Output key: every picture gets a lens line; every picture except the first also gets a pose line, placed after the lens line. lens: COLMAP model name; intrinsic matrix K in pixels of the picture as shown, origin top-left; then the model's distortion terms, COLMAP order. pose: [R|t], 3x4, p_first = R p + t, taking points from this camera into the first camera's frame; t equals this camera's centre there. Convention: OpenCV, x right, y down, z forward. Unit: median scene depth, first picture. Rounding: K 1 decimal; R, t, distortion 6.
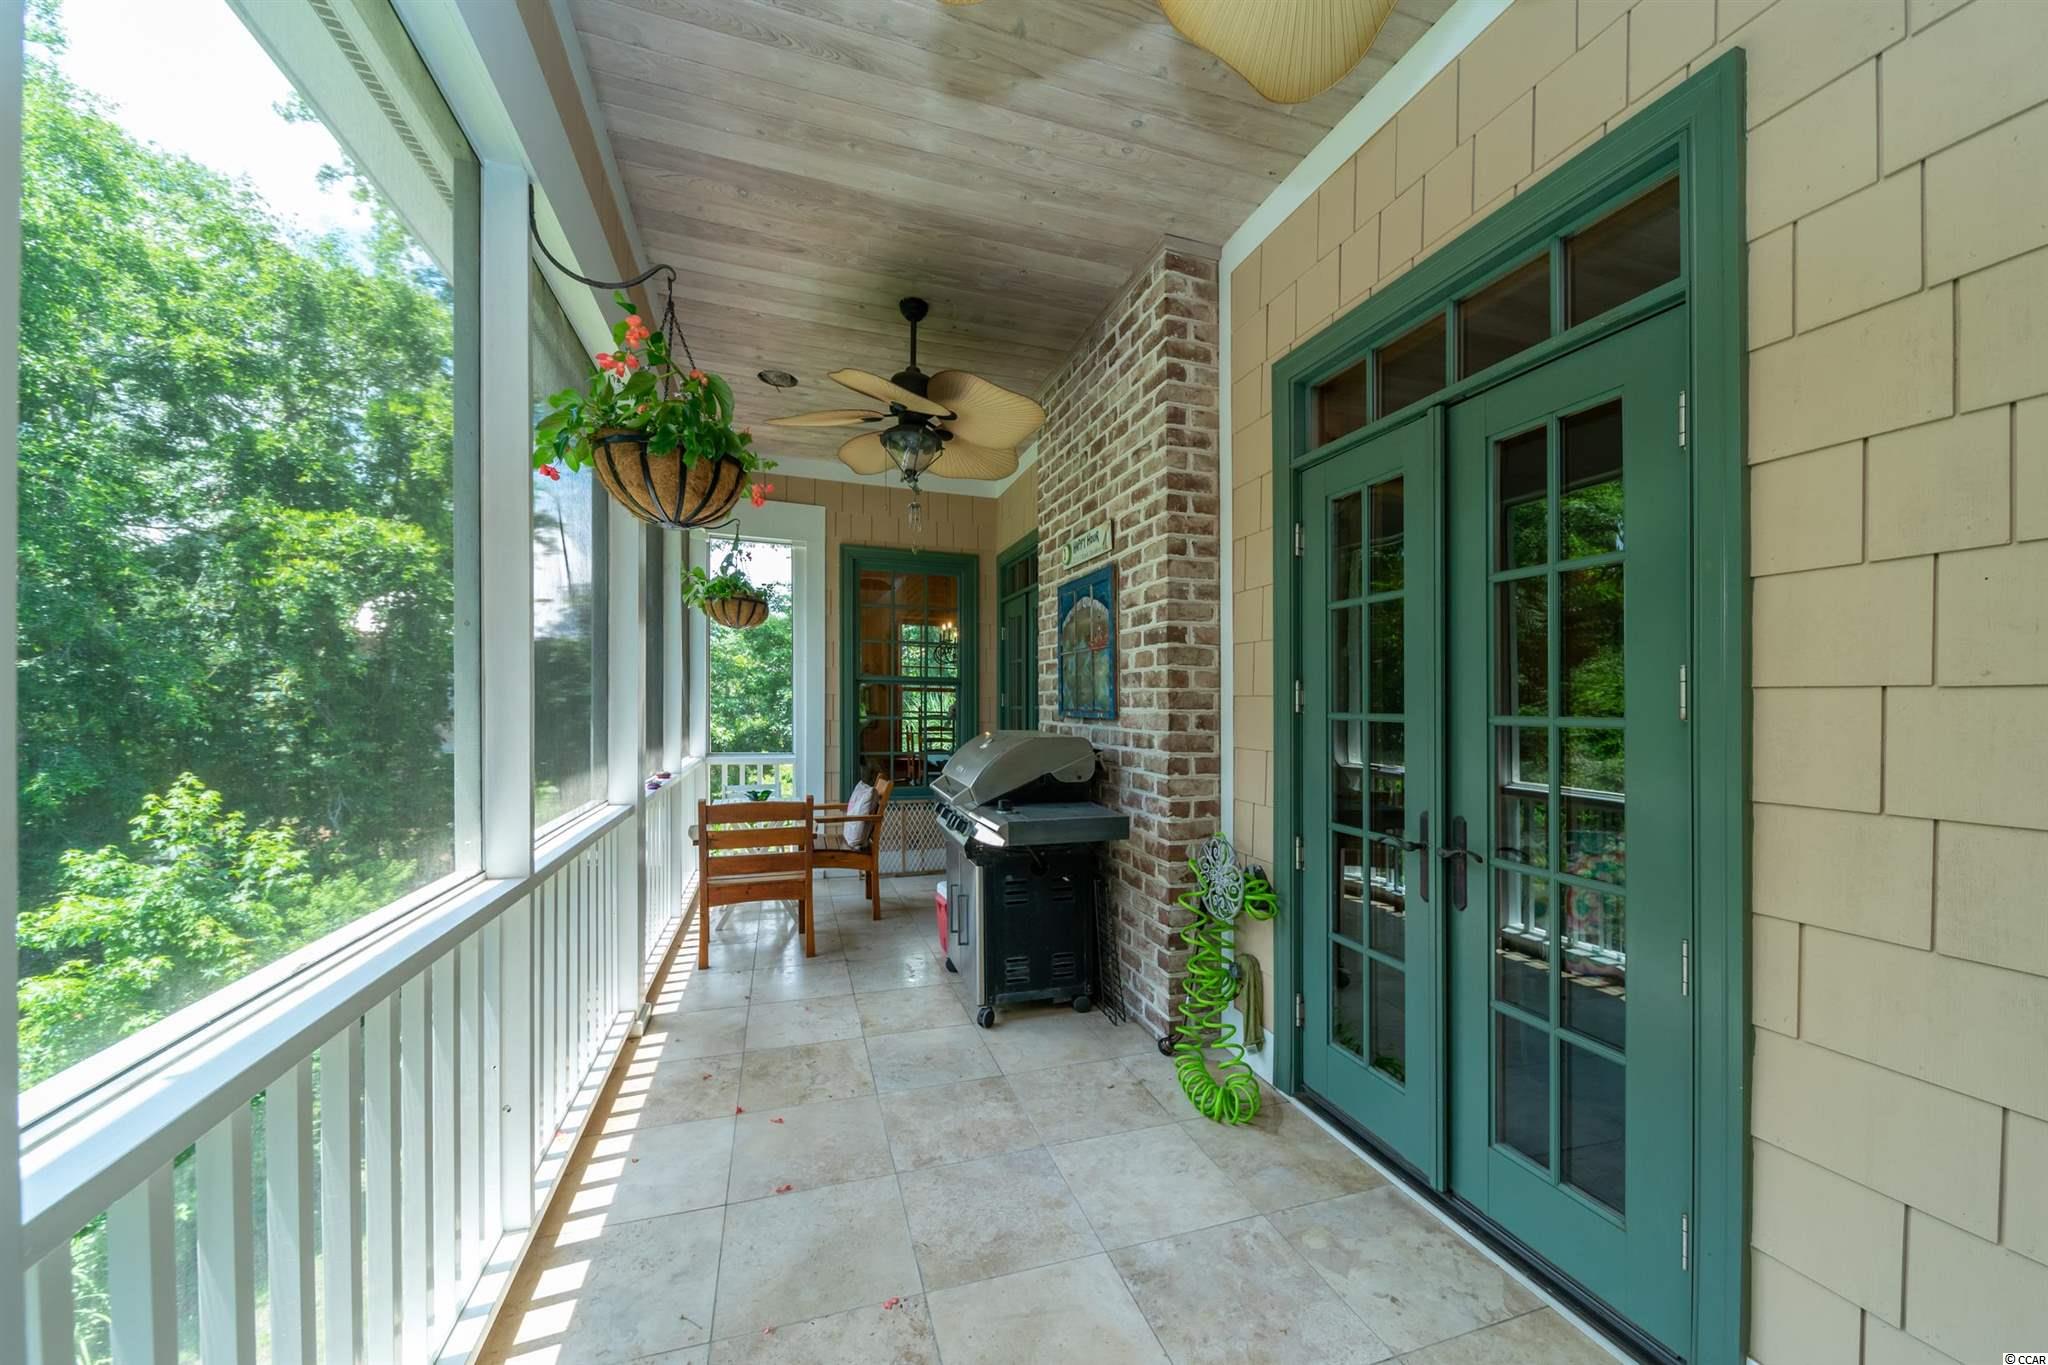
lens RADIAL K [[747.9, 0, 1028.3], [0, 747.9, 693.9], [0, 0, 1]] dist [0.000639, -0.000113]
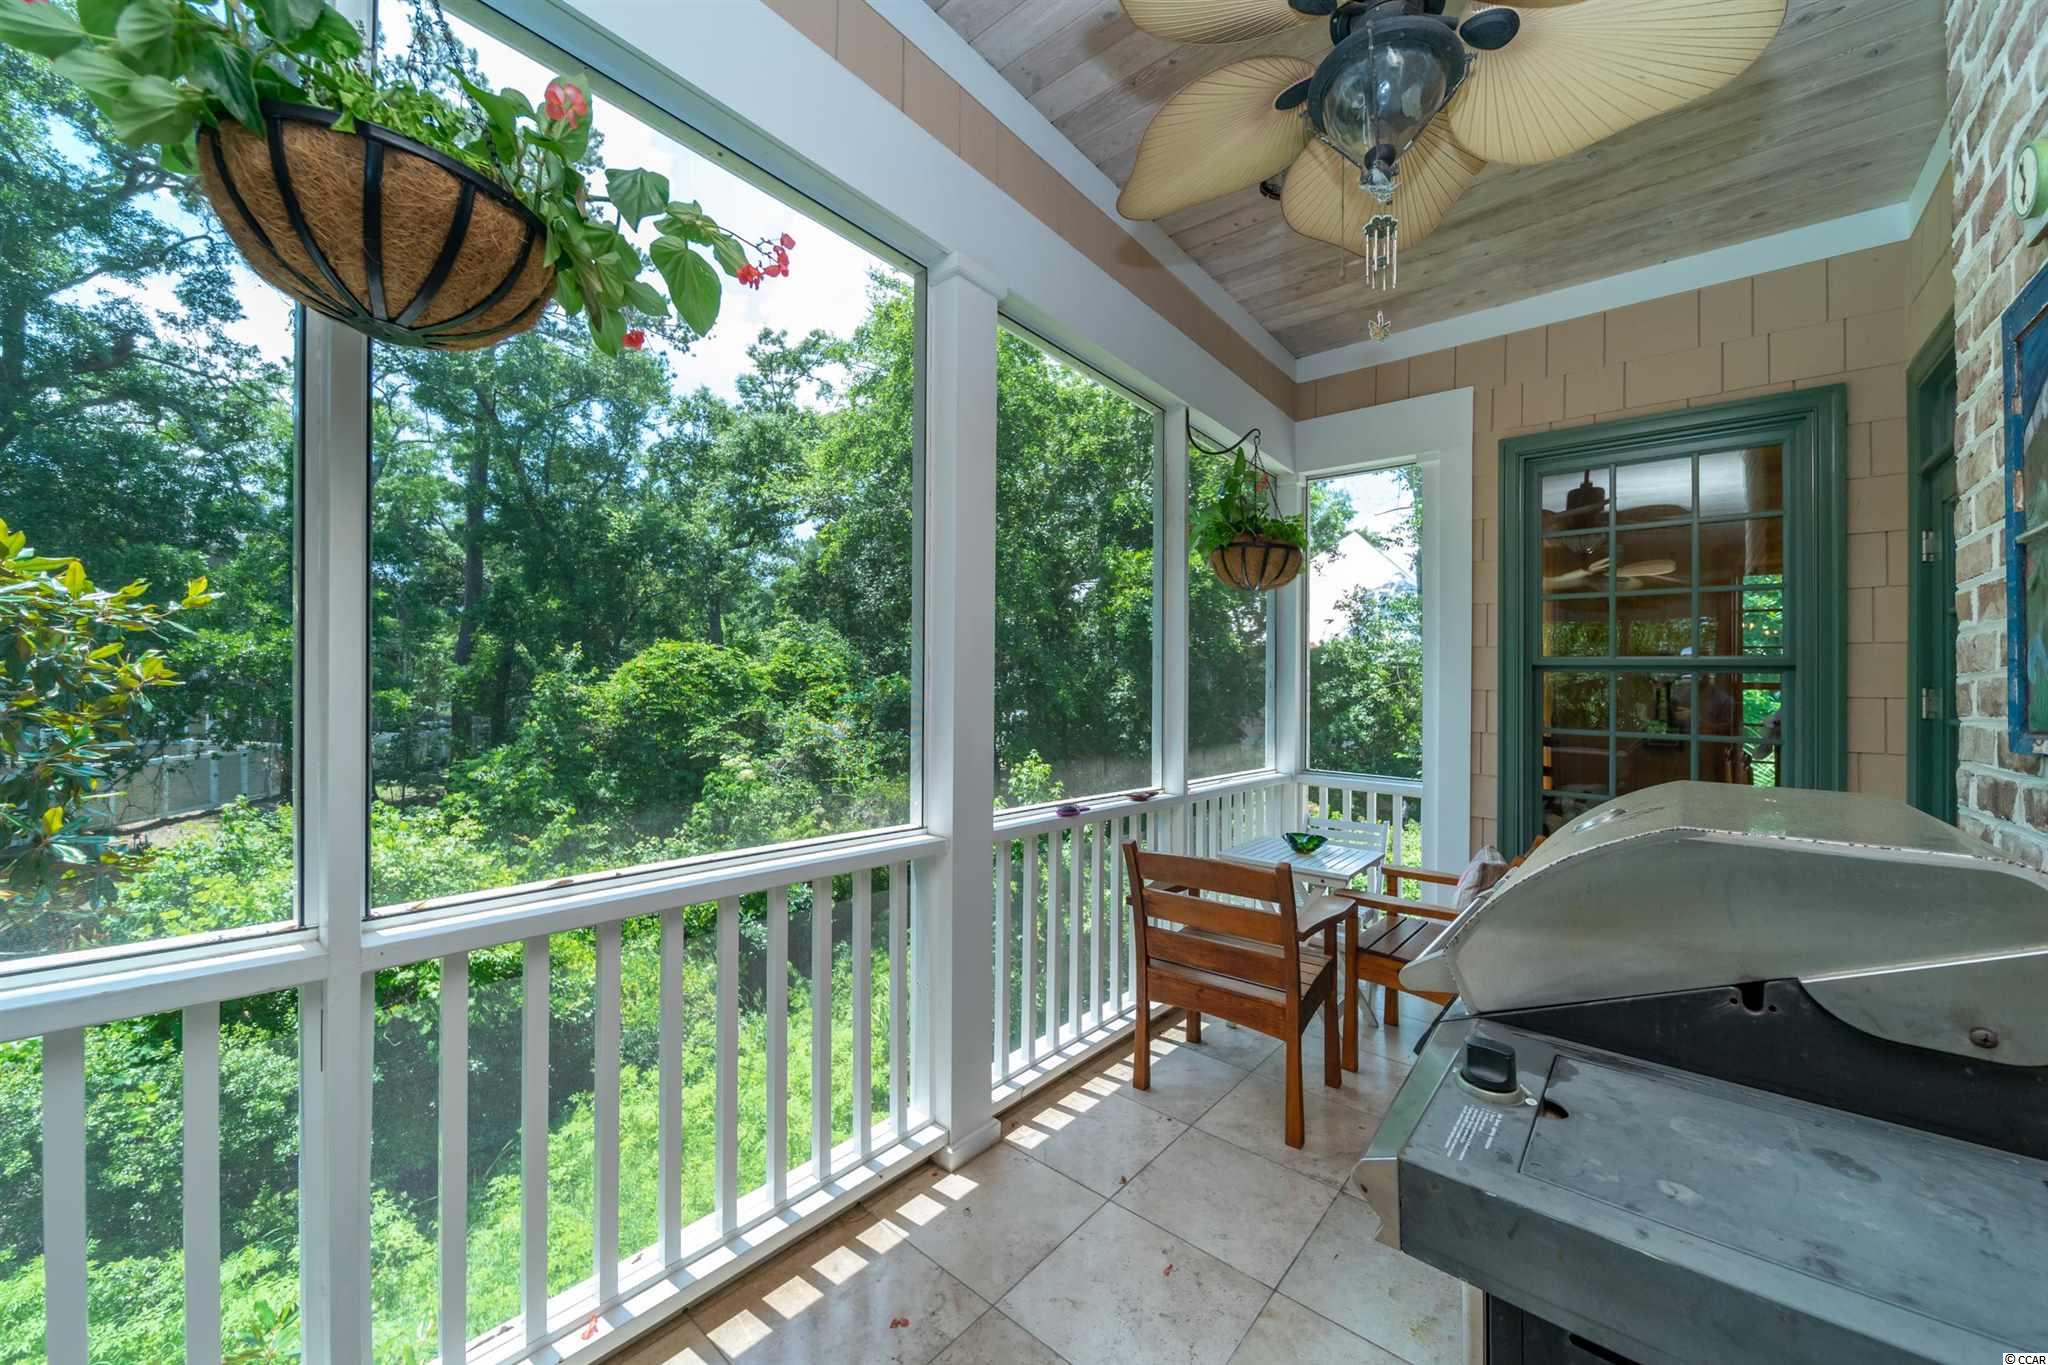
lens RADIAL K [[747.9, 0, 1028.3], [0, 747.9, 693.9], [0, 0, 1]] dist [0.000639, -0.000113]
pose [[0.523804, 0.001290, -0.851838, 0.060493], [-0.004176, 0.999991, -0.001053, 0.005314], [0.851829, 0.004109, 0.523804, 0.356077]]
